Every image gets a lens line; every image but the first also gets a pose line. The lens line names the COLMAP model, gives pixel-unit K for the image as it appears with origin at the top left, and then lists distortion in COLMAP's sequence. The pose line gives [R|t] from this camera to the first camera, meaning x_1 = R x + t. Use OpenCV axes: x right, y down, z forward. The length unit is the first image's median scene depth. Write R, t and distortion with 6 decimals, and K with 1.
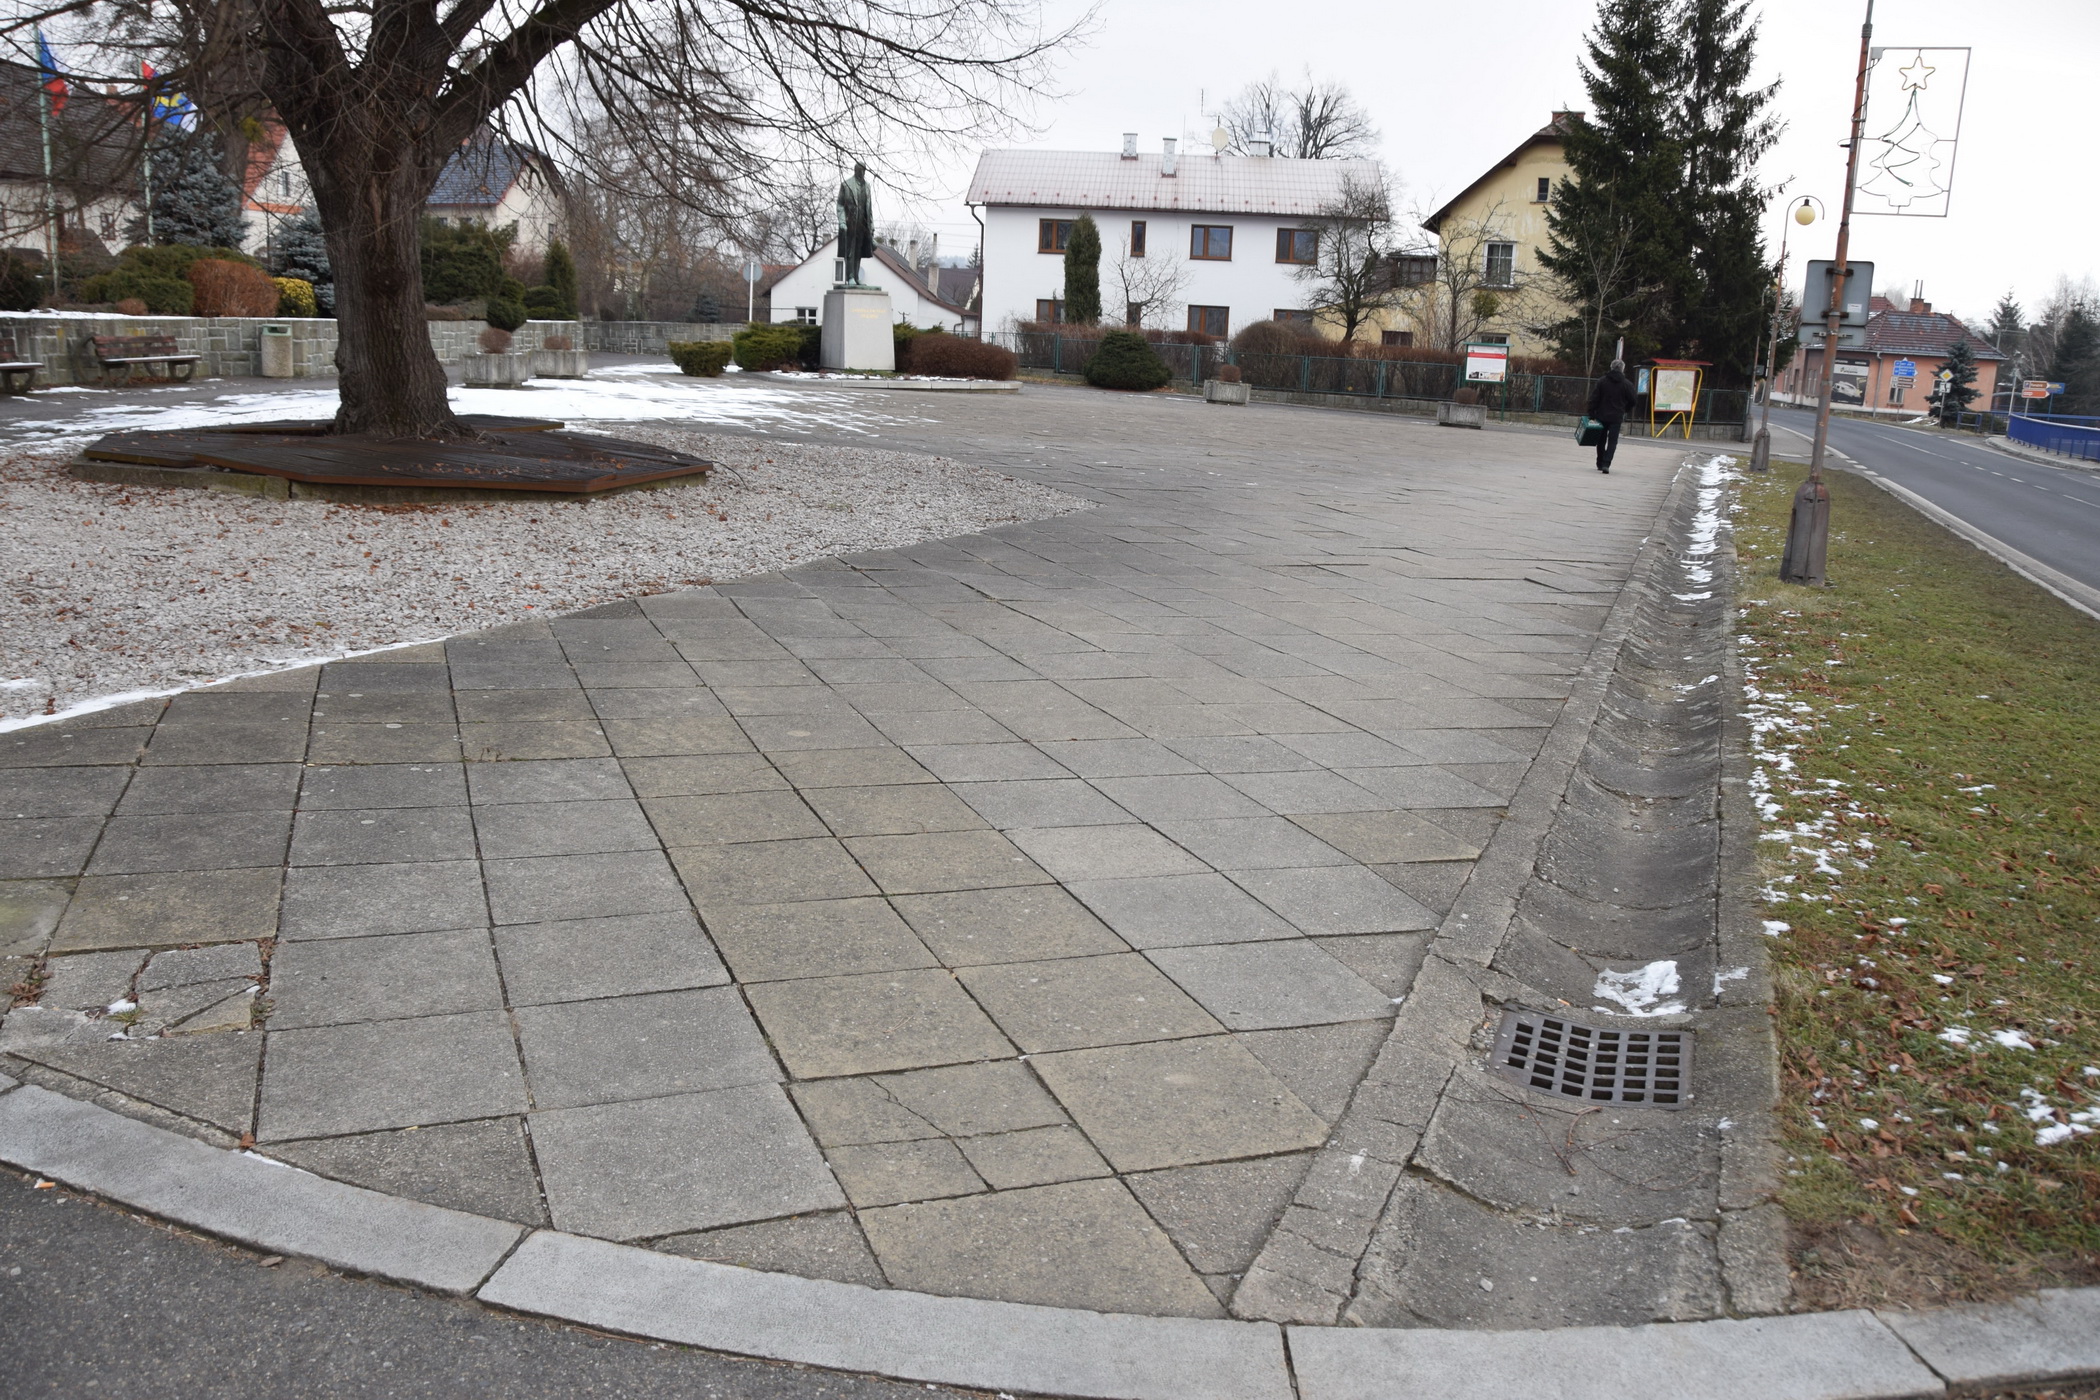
lens RADIAL K [[1648.0, 0, 1050.0], [0, 1648.0, 700.0], [0, 0, 1]] dist [-0.165046, 0.121133]
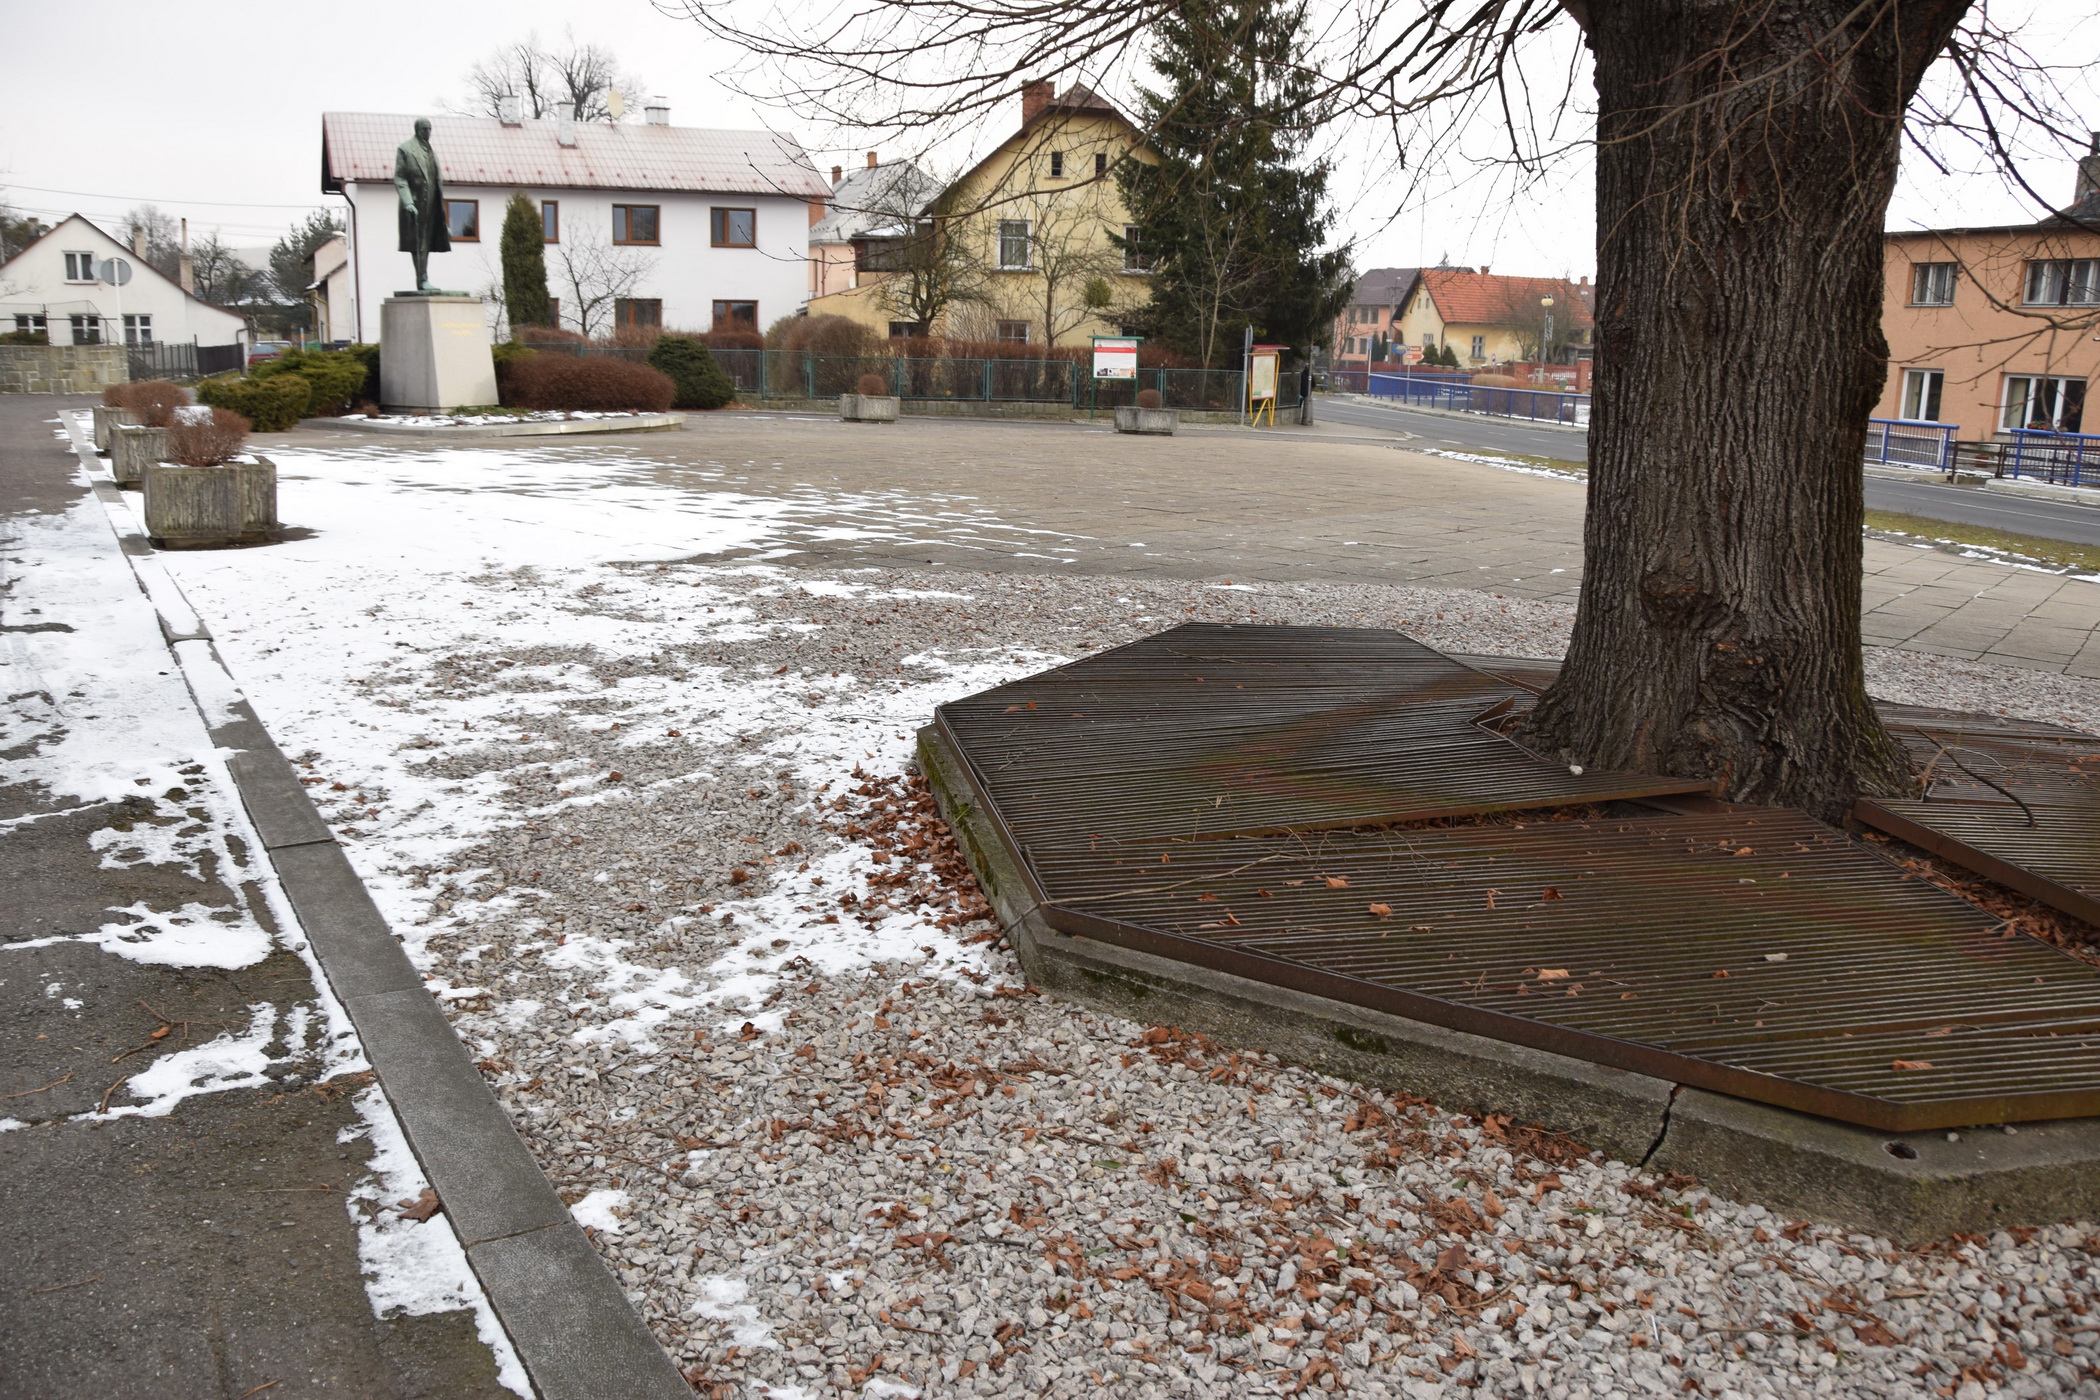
lens RADIAL K [[1648.0, 0, 1050.0], [0, 1648.0, 700.0], [0, 0, 1]] dist [-0.165046, 0.121133]
pose [[0.865562, -0.131345, 0.483270, -0.190686], [0.123613, 0.991170, 0.047985, -0.057073], [-0.485305, 0.018205, 0.874155, 0.190231]]
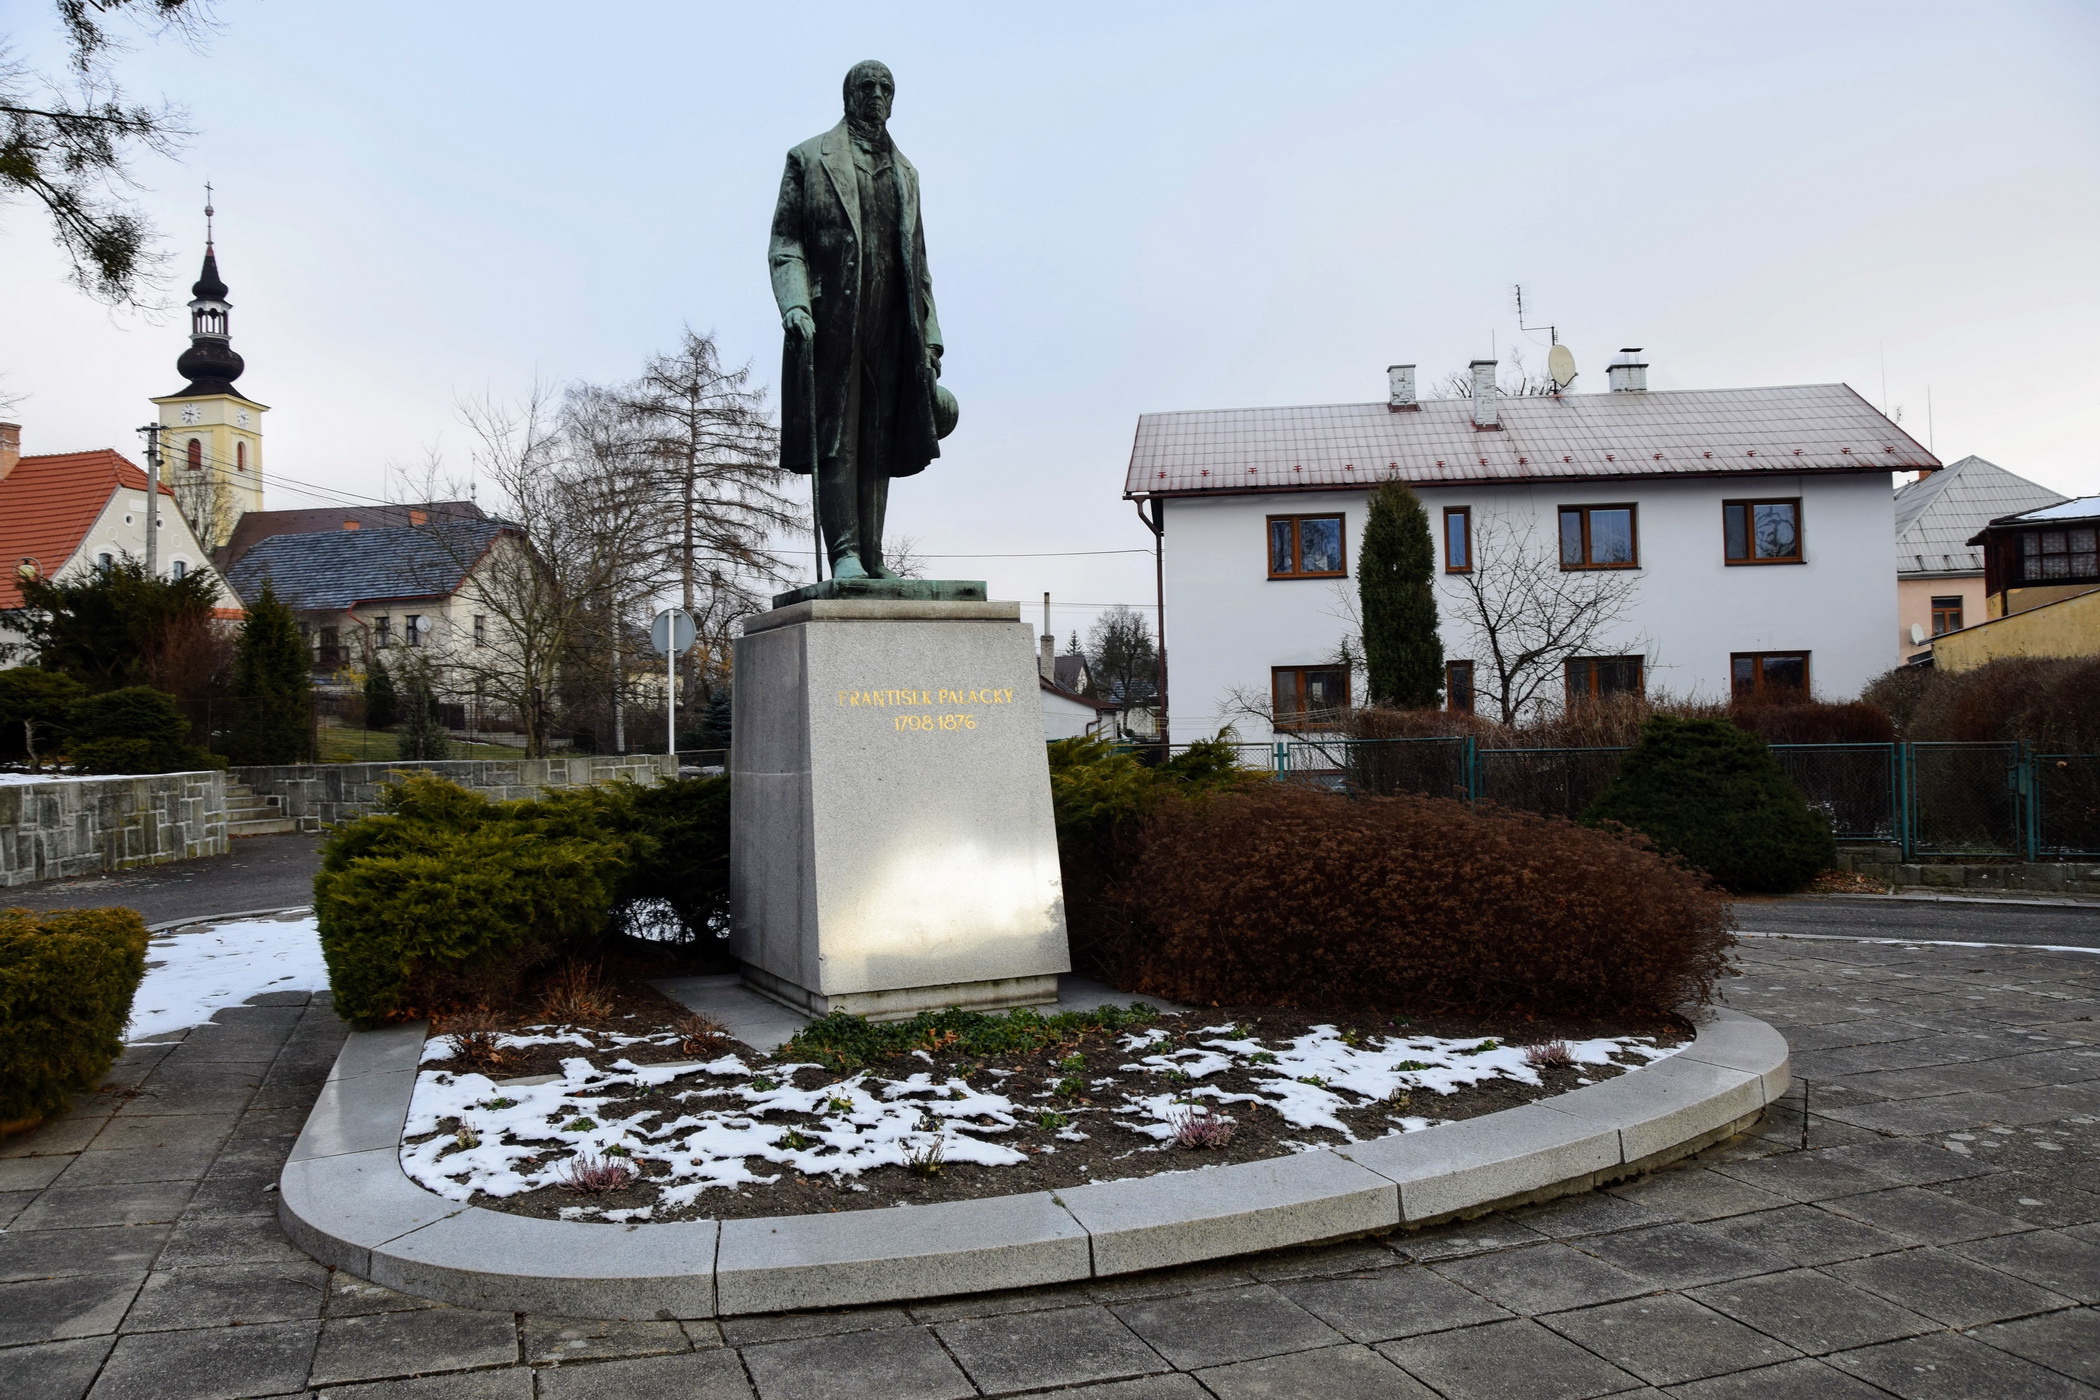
lens RADIAL K [[1648.0, 0, 1050.0], [0, 1648.0, 700.0], [0, 0, 1]] dist [-0.165046, 0.121133]
pose [[0.996467, -0.065576, -0.052477, -0.064644], [0.051469, 0.970524, -0.235446, -0.143163], [0.066370, 0.231913, 0.970470, 0.606581]]
